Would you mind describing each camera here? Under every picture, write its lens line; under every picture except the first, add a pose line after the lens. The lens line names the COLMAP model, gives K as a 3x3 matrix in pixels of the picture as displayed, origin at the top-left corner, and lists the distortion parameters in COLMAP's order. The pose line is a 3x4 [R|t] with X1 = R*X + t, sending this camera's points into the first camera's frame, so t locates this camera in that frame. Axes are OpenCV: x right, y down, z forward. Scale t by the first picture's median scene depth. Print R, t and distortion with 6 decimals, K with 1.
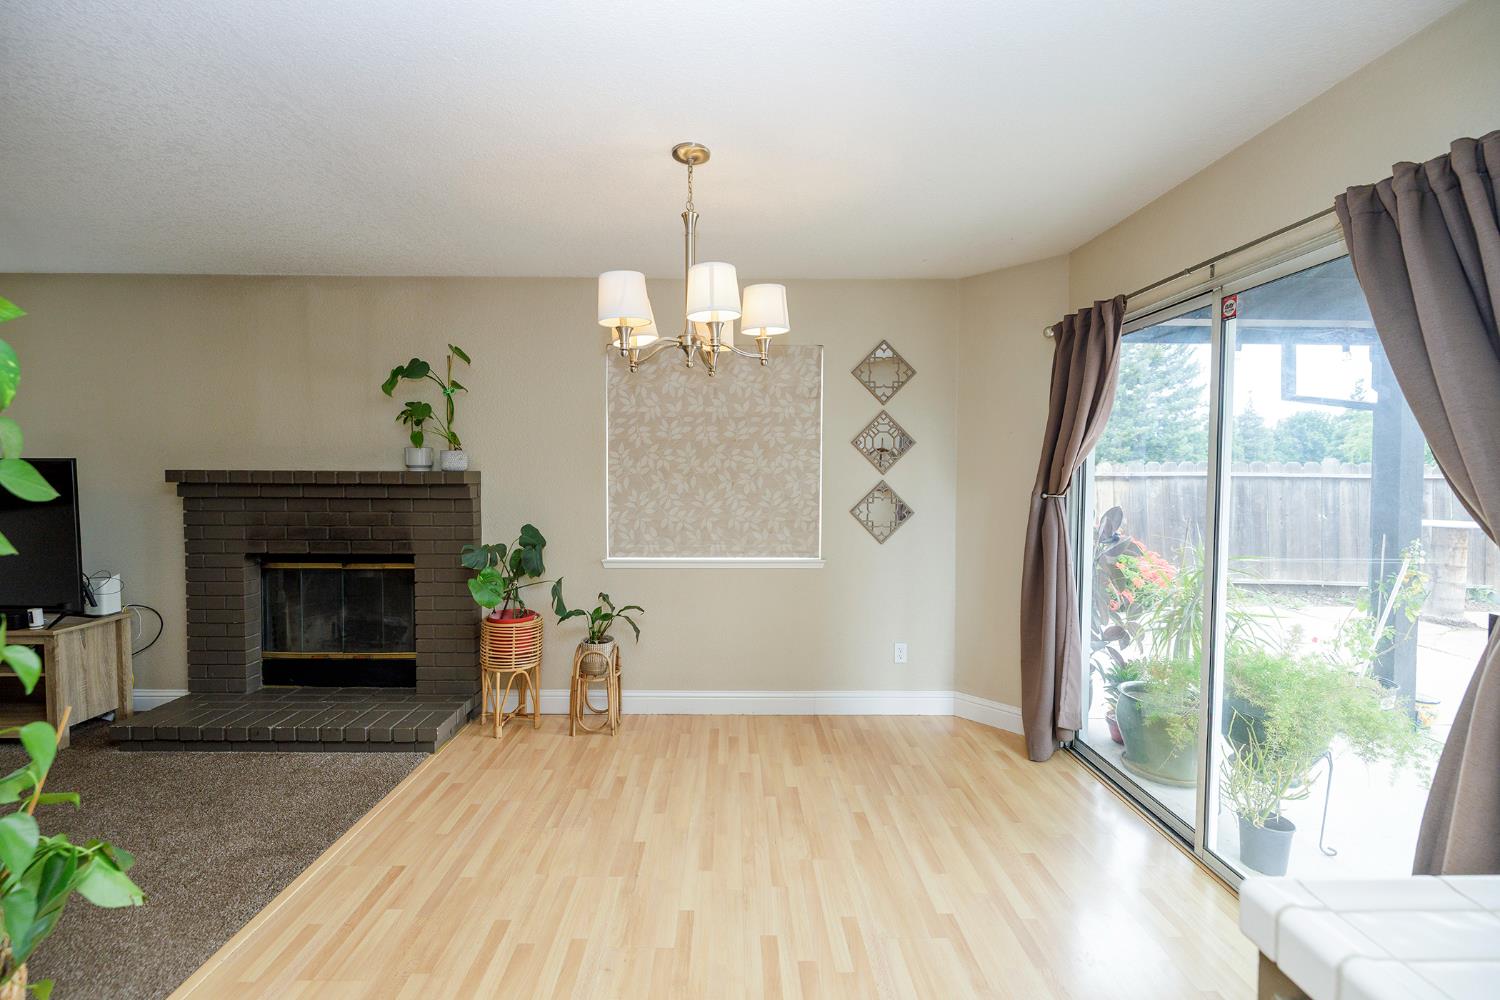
lens RADIAL K [[626.5, 0, 742.3], [0, 626.5, 494.3], [0, 0, 1]] dist [-0.000882, -0.000402]
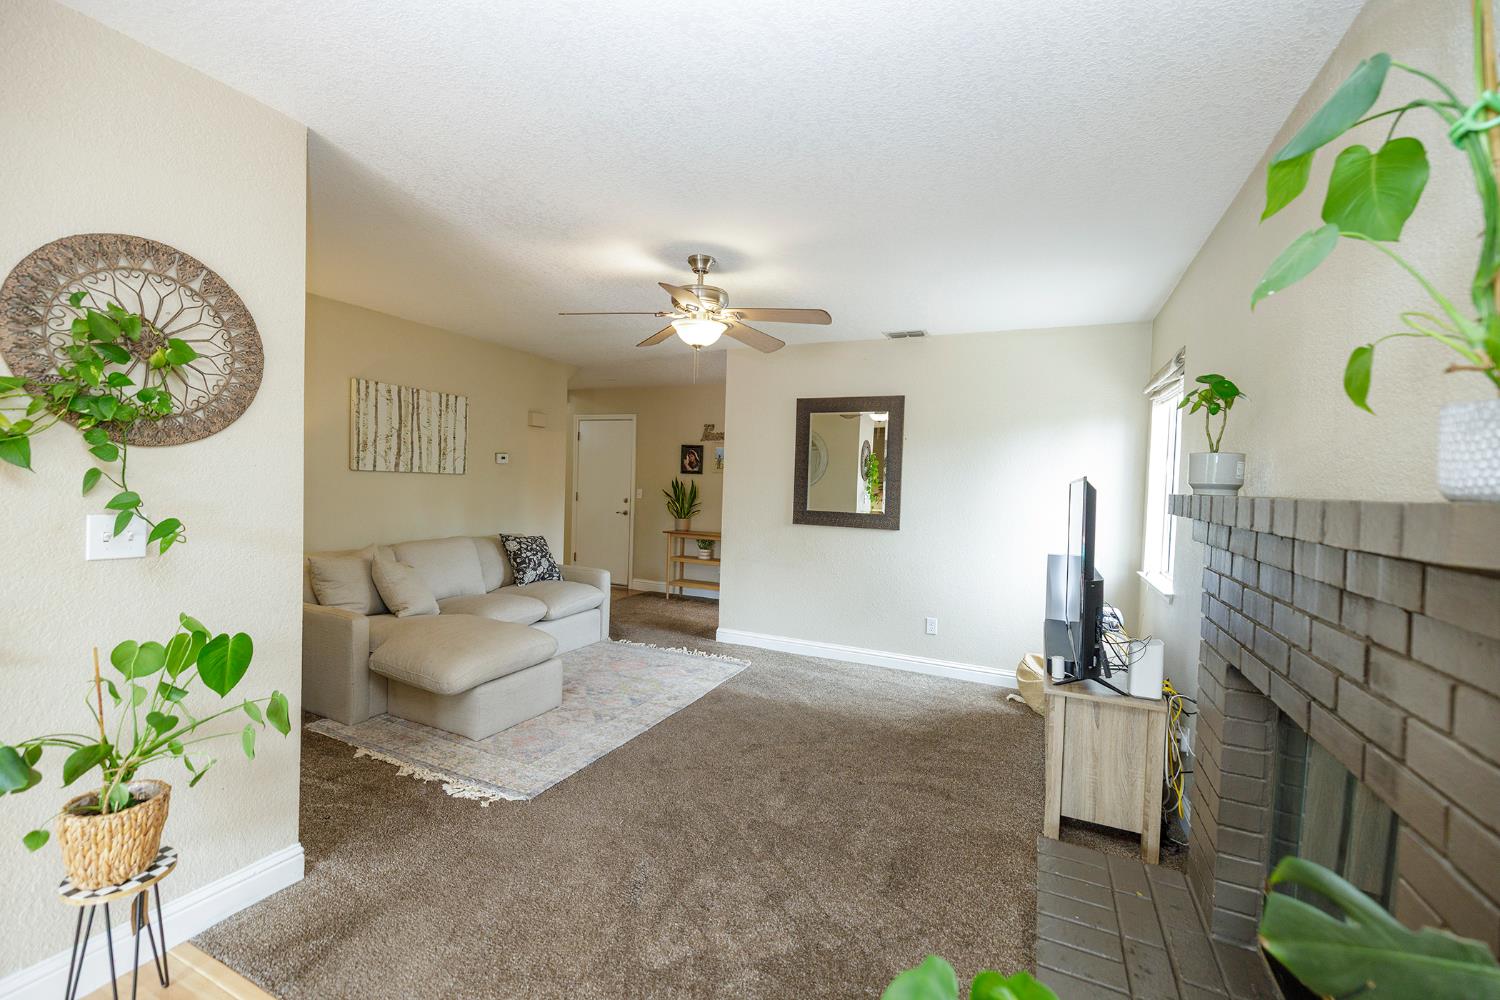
lens RADIAL K [[626.5, 0, 742.3], [0, 626.5, 494.3], [0, 0, 1]] dist [-0.000882, -0.000402]
pose [[-0.437401, 0.001705, -0.899265, -0.163860], [-0.070816, 0.996827, 0.036335, -0.030011], [0.896474, 0.079575, -0.435893, 0.837432]]
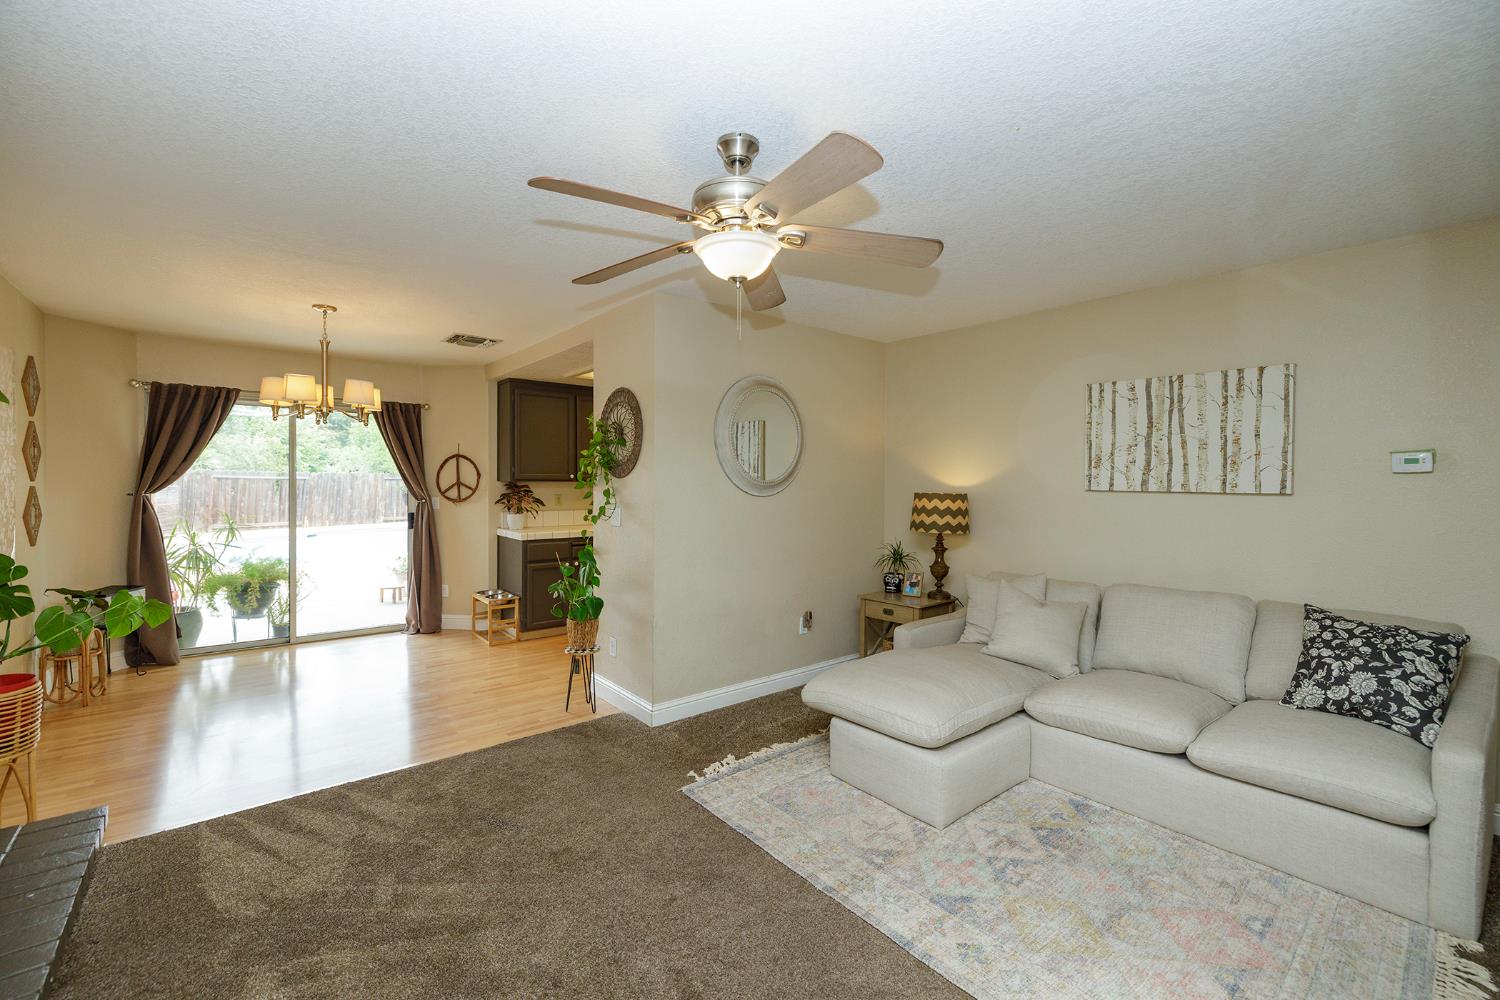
lens RADIAL K [[622.8, 0, 744.5], [0, 622.8, 492.2], [0, 0, 1]] dist [0.001733, 0.000275]
pose [[-0.633386, -0.021852, 0.773528, -1.369449], [0.021223, 0.998735, 0.045592, -0.035600], [-0.773545, 0.045294, -0.632120, 0.734952]]
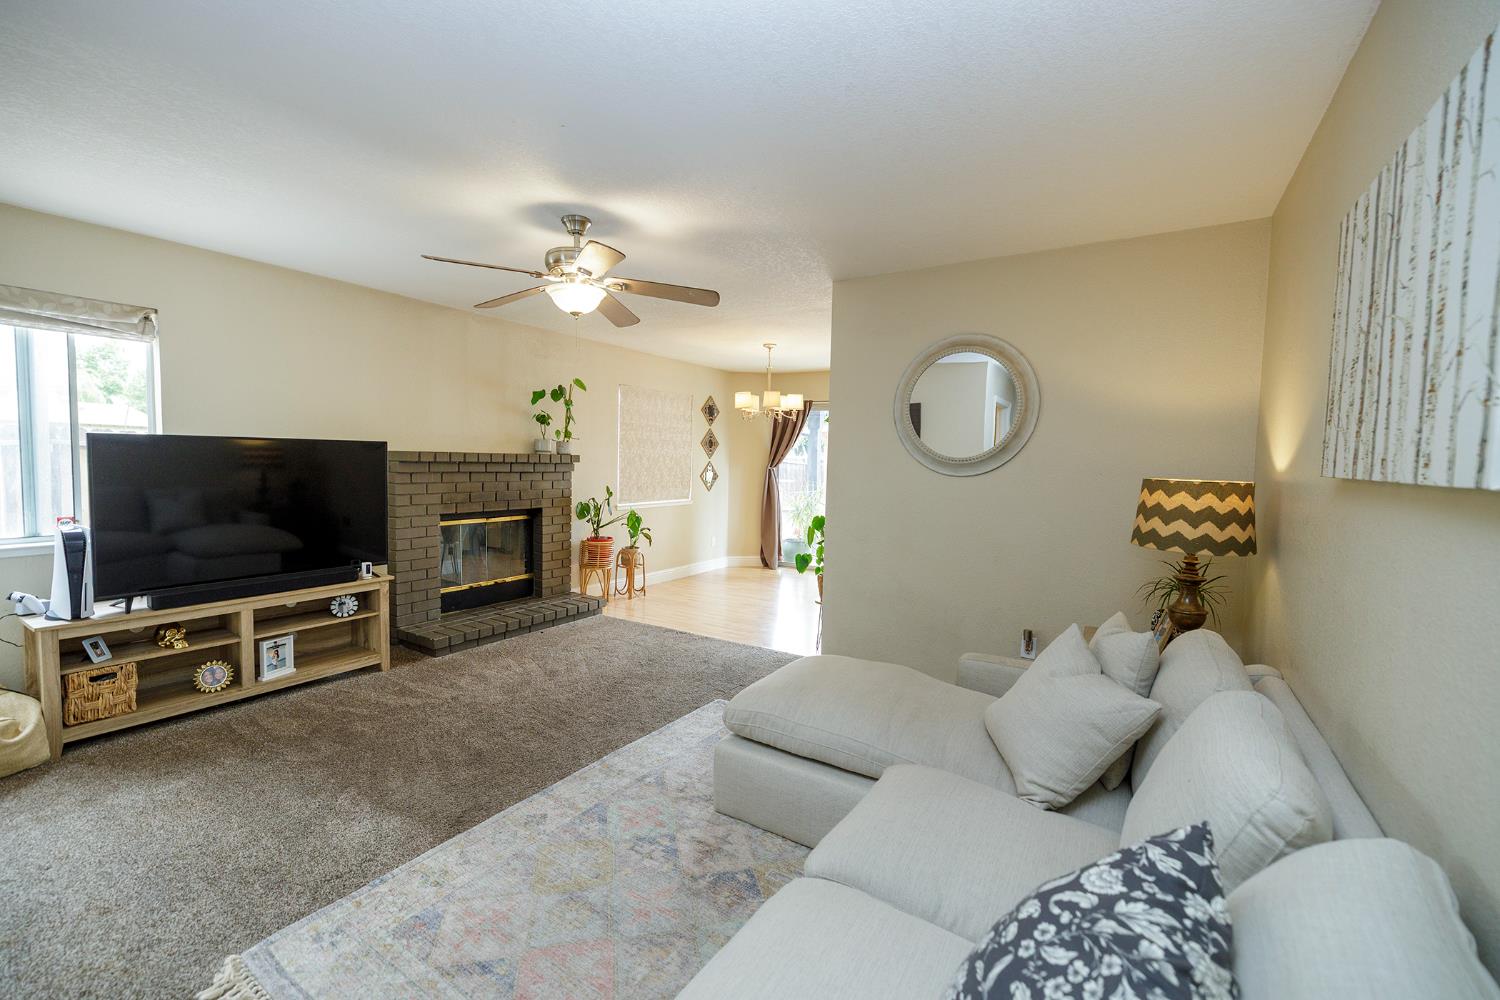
lens RADIAL K [[626.5, 0, 742.3], [0, 626.5, 494.3], [0, 0, 1]] dist [-0.000882, -0.000402]
pose [[0.546104, -0.039370, 0.836792, -1.519880], [0.012495, 0.999167, 0.038855, 0.007914], [-0.837624, -0.010763, 0.546141, -0.262057]]
